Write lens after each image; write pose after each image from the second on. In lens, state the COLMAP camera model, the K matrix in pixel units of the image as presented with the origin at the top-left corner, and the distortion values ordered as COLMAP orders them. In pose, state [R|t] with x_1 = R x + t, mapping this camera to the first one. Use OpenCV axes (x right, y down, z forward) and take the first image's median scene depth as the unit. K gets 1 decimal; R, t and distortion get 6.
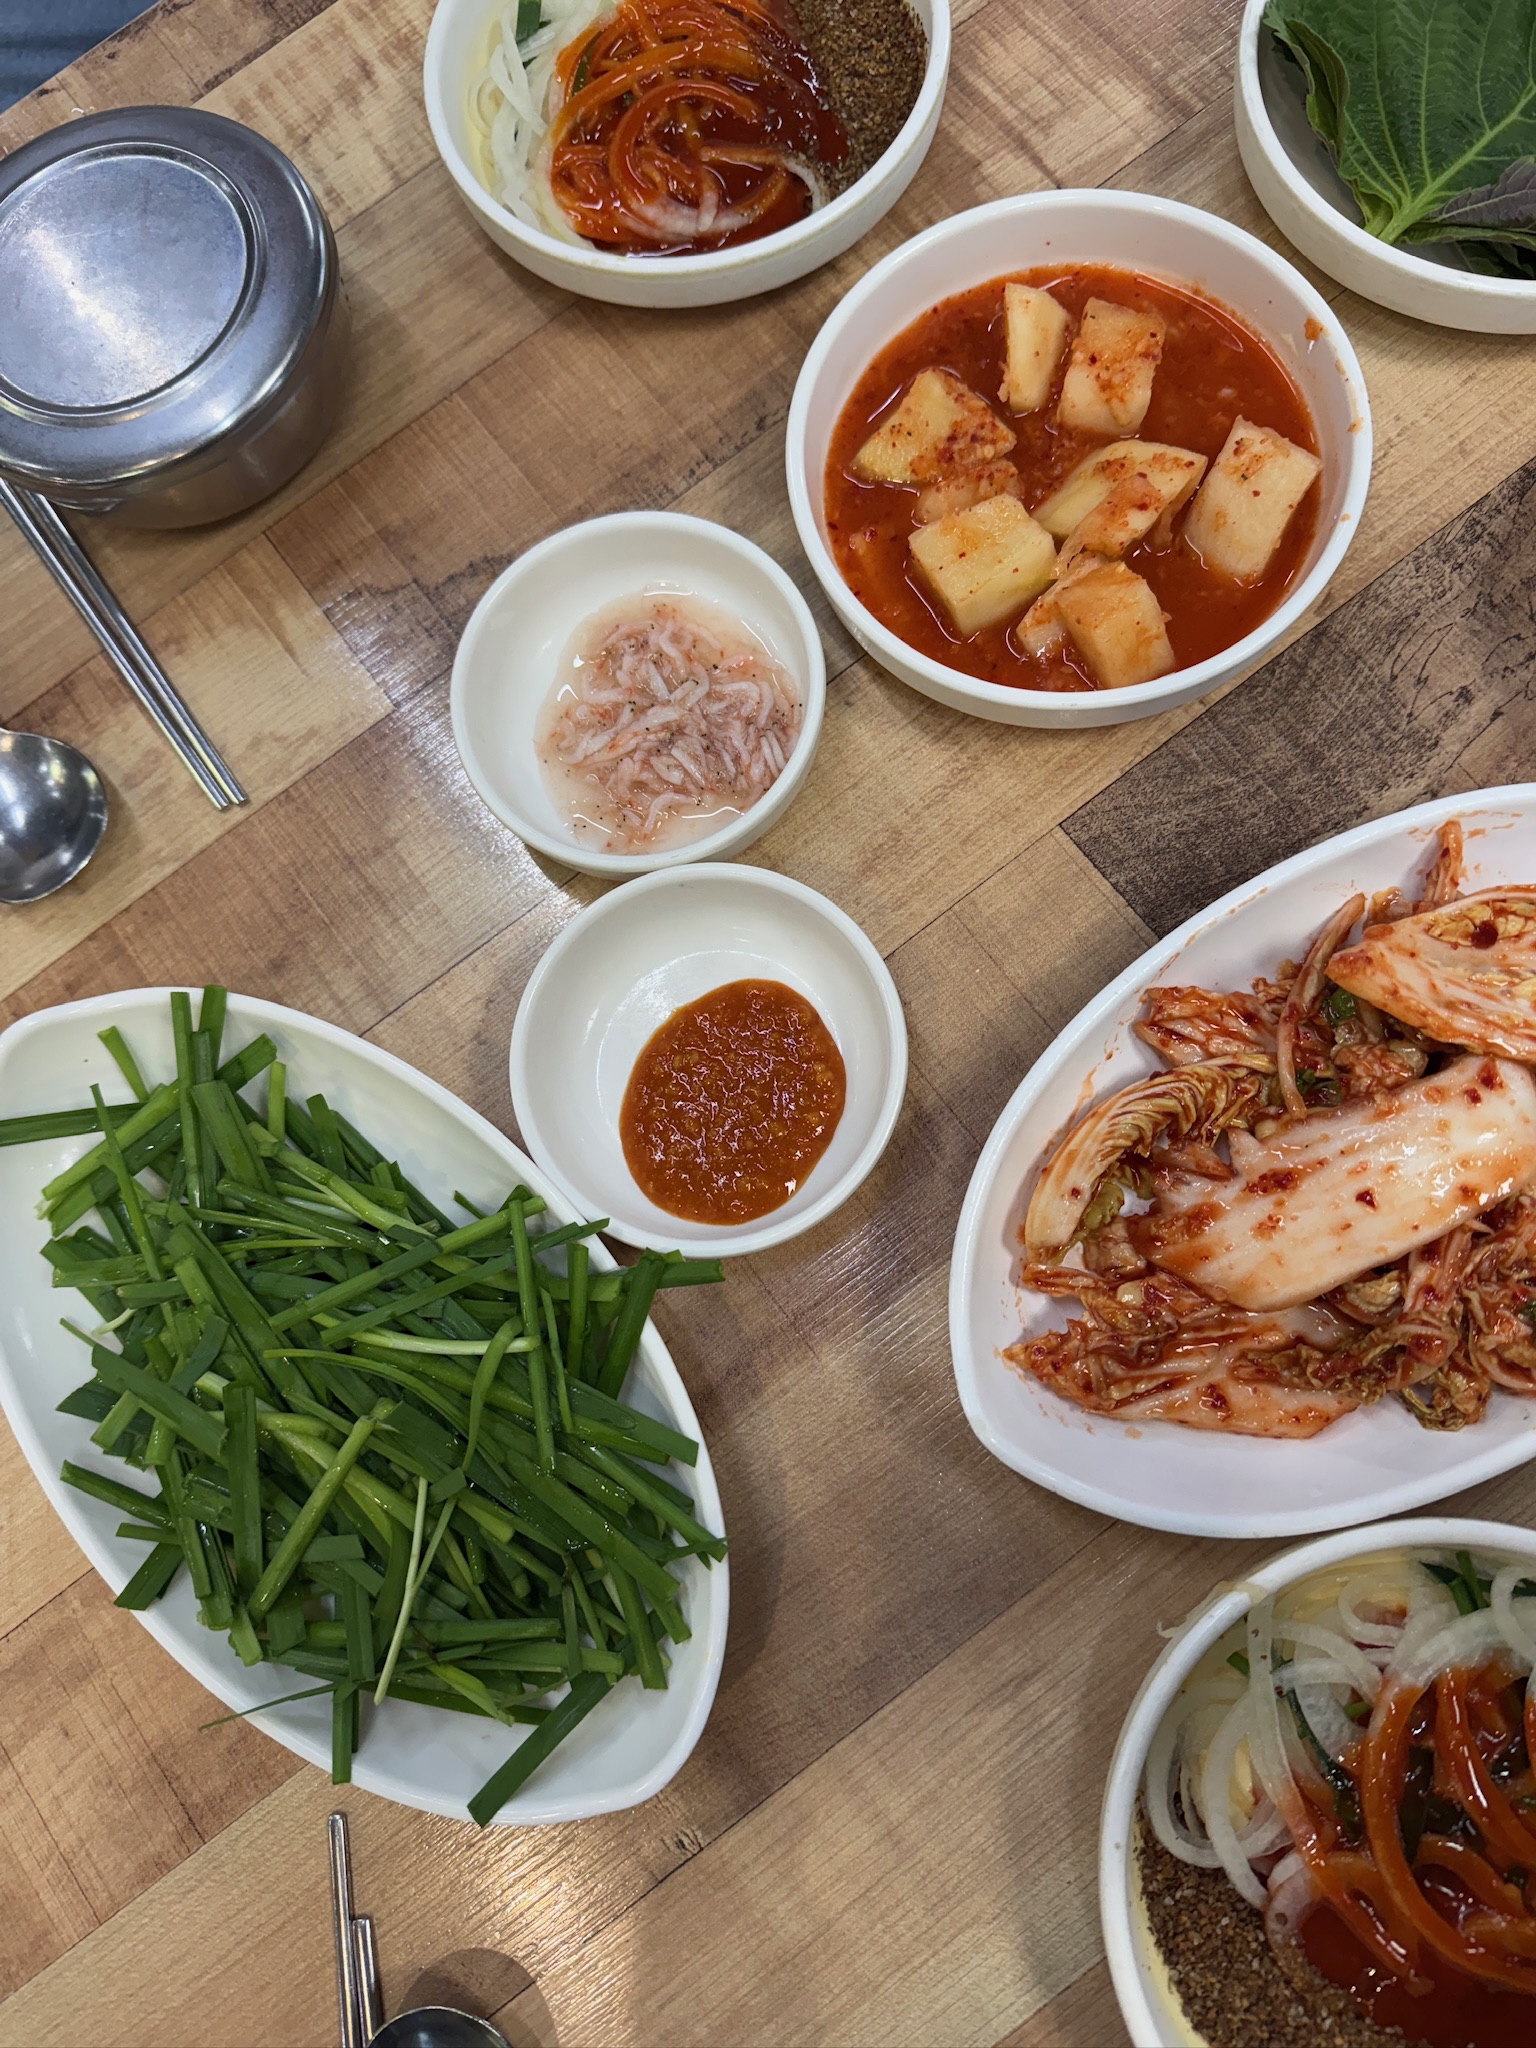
lens RADIAL K [[1448.2, 0, 768.0], [0, 1448.2, 1024.0], [0, 0, 1]] dist [0.062479, -0.173485]
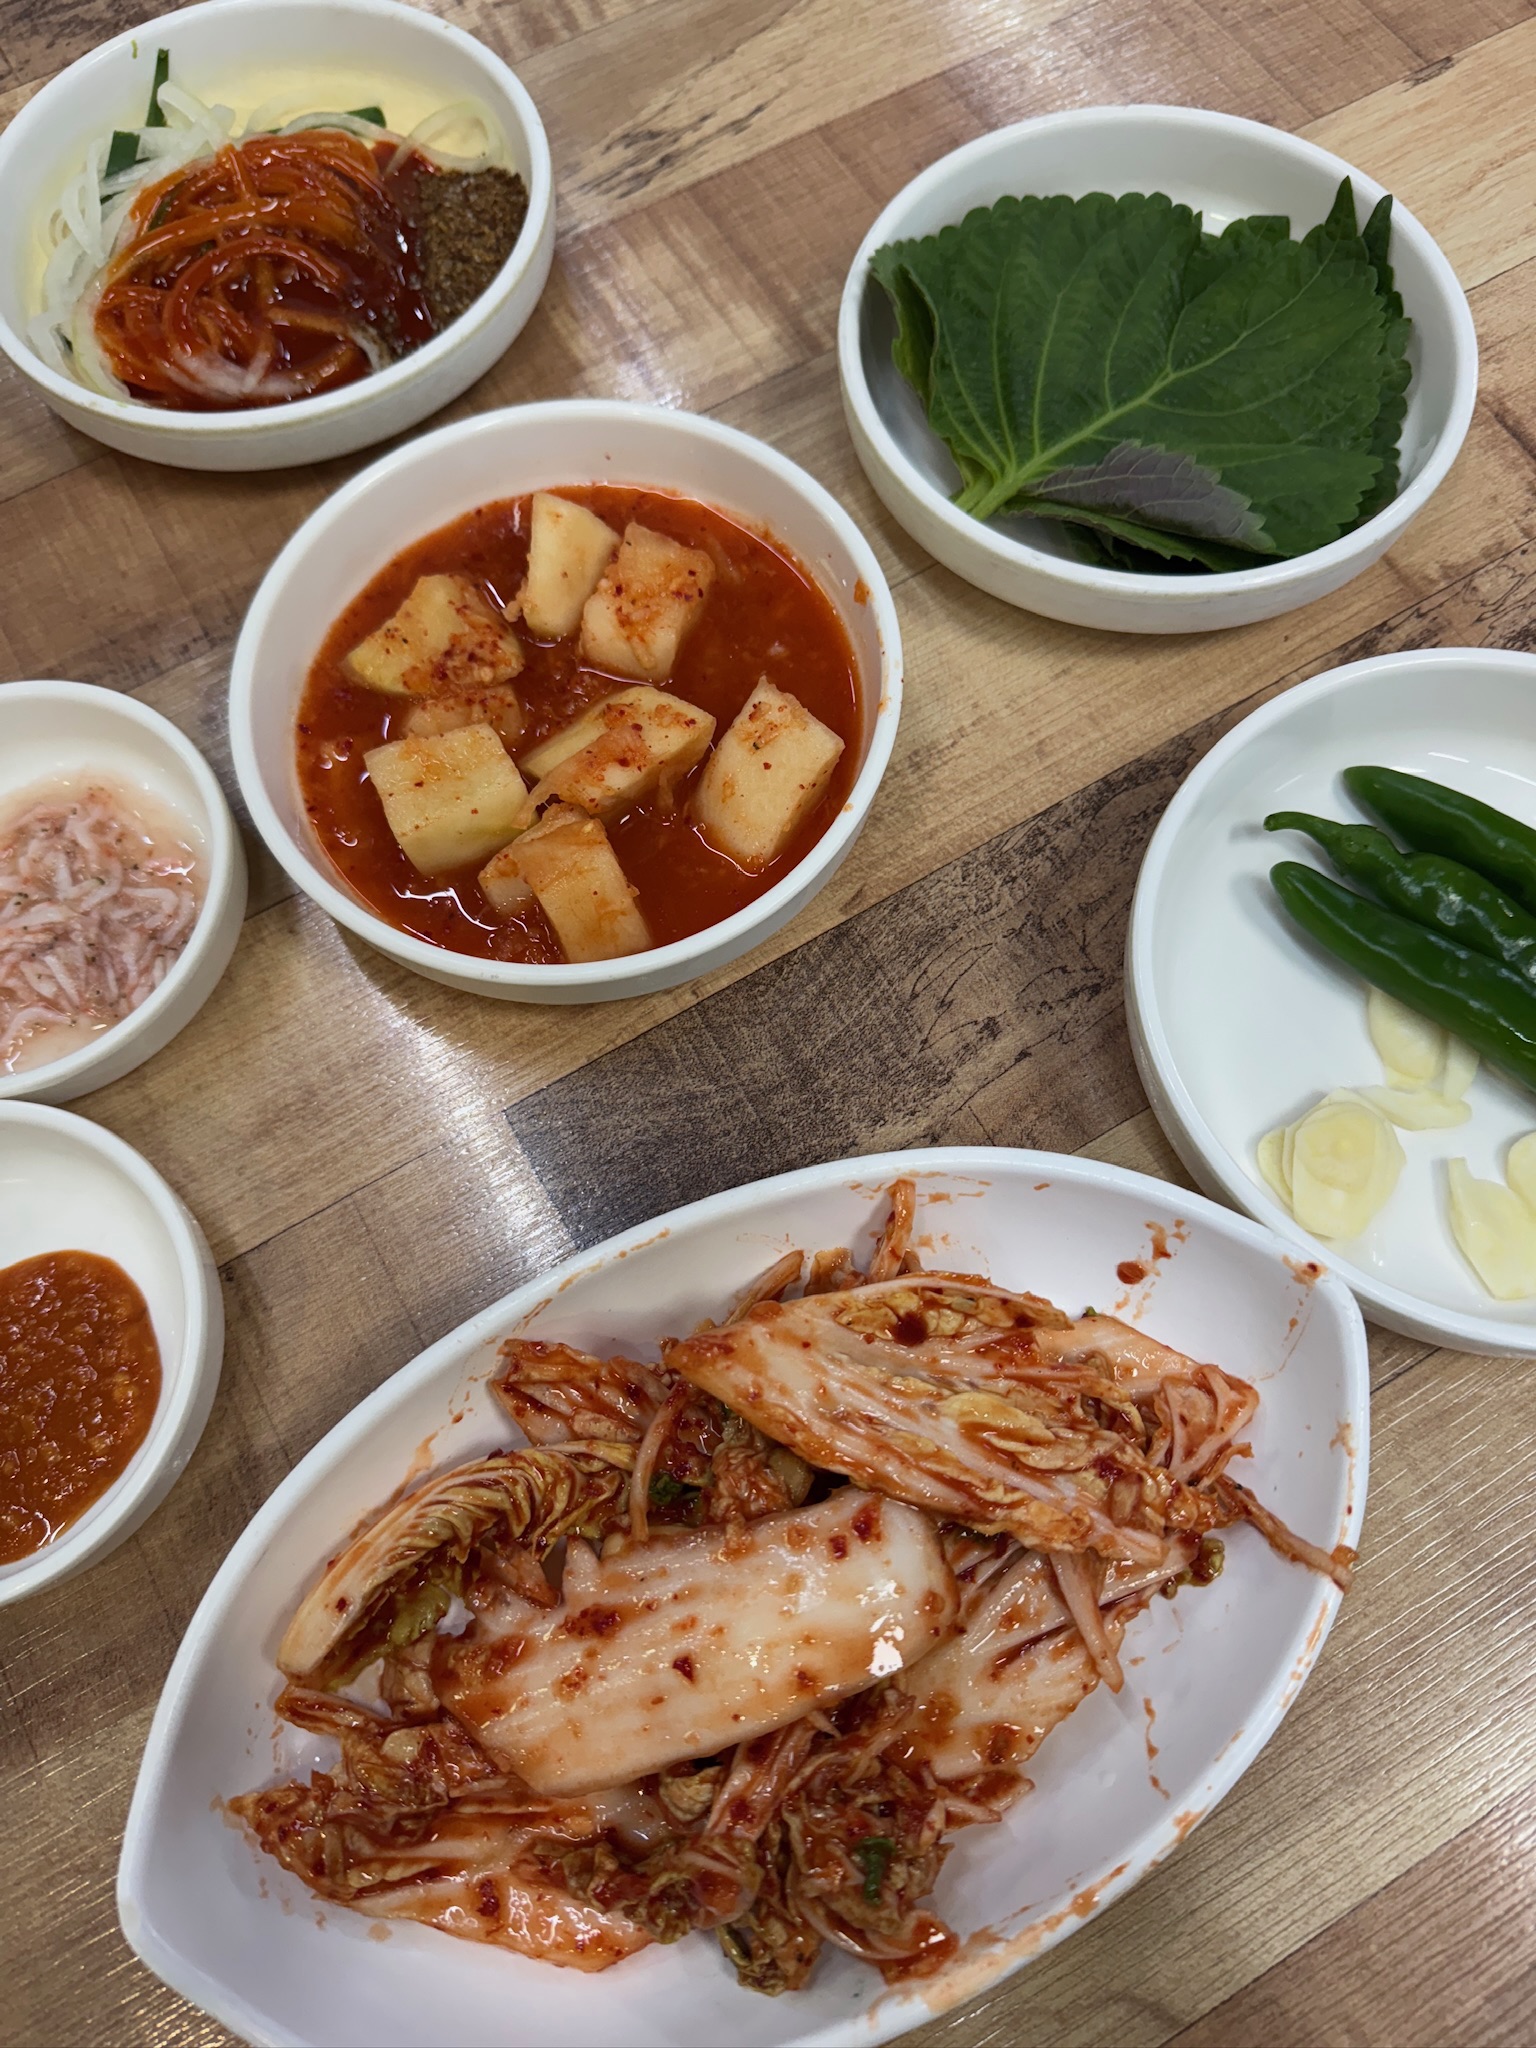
lens RADIAL K [[1448.2, 0, 768.0], [0, 1448.2, 1024.0], [0, 0, 1]] dist [0.062479, -0.173485]
pose [[0.989033, 0.139372, 0.048872, 0.310494], [-0.131344, 0.981331, -0.140494, -0.091964], [-0.067540, 0.132534, 0.988875, 0.166073]]
